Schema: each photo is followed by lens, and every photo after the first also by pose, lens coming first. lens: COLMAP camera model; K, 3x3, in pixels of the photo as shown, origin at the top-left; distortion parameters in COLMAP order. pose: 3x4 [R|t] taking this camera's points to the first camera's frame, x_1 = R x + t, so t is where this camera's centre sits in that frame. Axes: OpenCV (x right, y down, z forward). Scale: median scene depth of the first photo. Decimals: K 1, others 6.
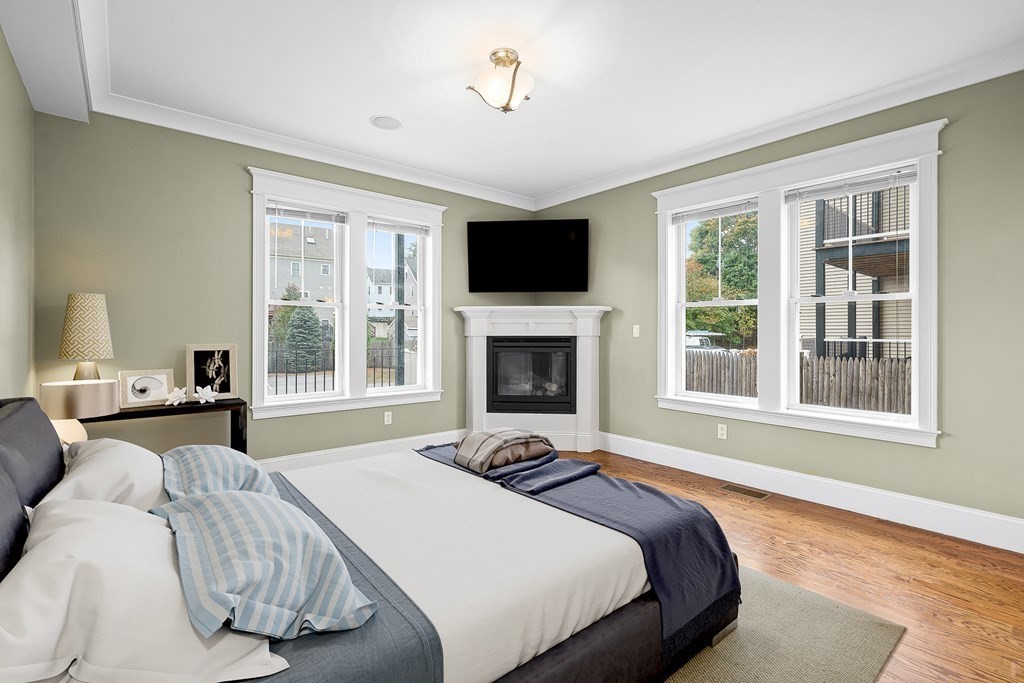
lens RADIAL K [[476.6, 0, 513.3], [0, 476.6, 333.6], [0, 0, 1]] dist [-0.002352, 0.000986]
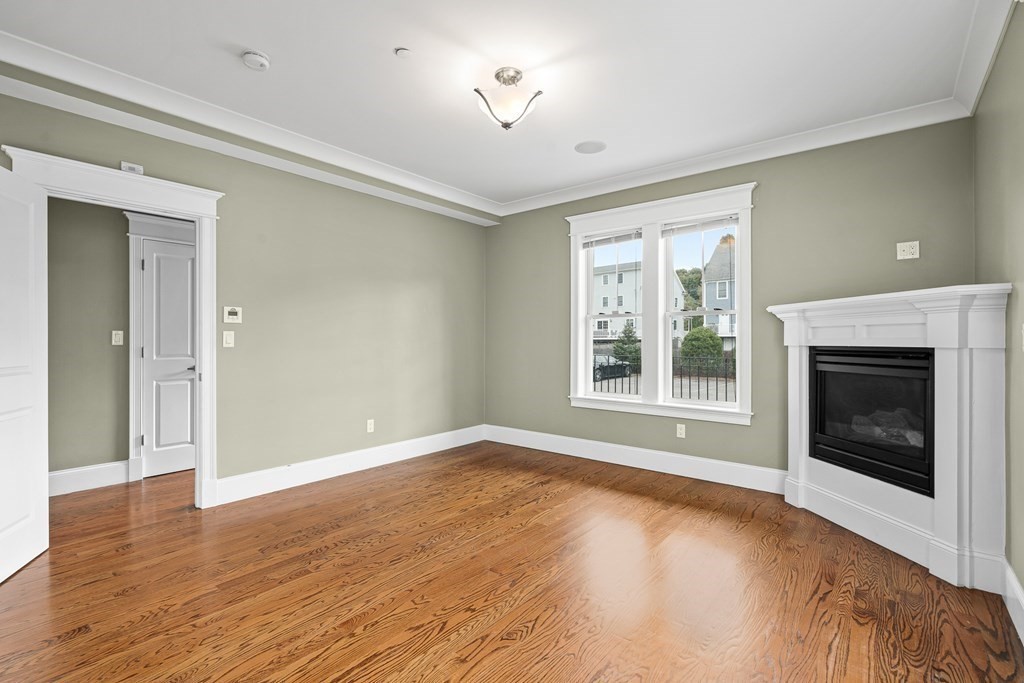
lens RADIAL K [[468.3, 0, 512.0], [0, 468.3, 341.5], [0, 0, 1]] dist [-0.003242, -0.000314]
pose [[0.188984, 0.002559, -0.981977, 0.597905], [-0.005541, 0.999983, 0.001539, -0.000079], [0.981964, 0.005150, 0.188995, 0.500924]]
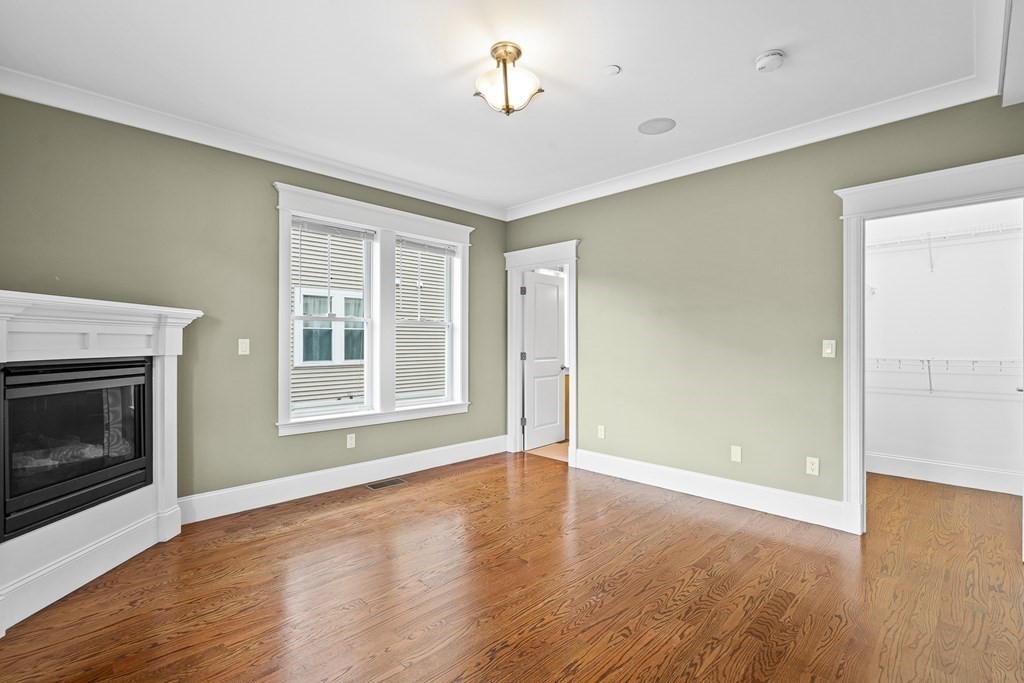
lens RADIAL K [[463.3, 0, 510.2], [0, 463.3, 342.7], [0, 0, 1]] dist [-0.002517, 0.000098]
pose [[-0.082657, -0.001050, 0.996577, -0.552289], [0.005680, 0.999983, 0.001525, -0.011499], [-0.996562, 0.005787, -0.082650, 0.652966]]
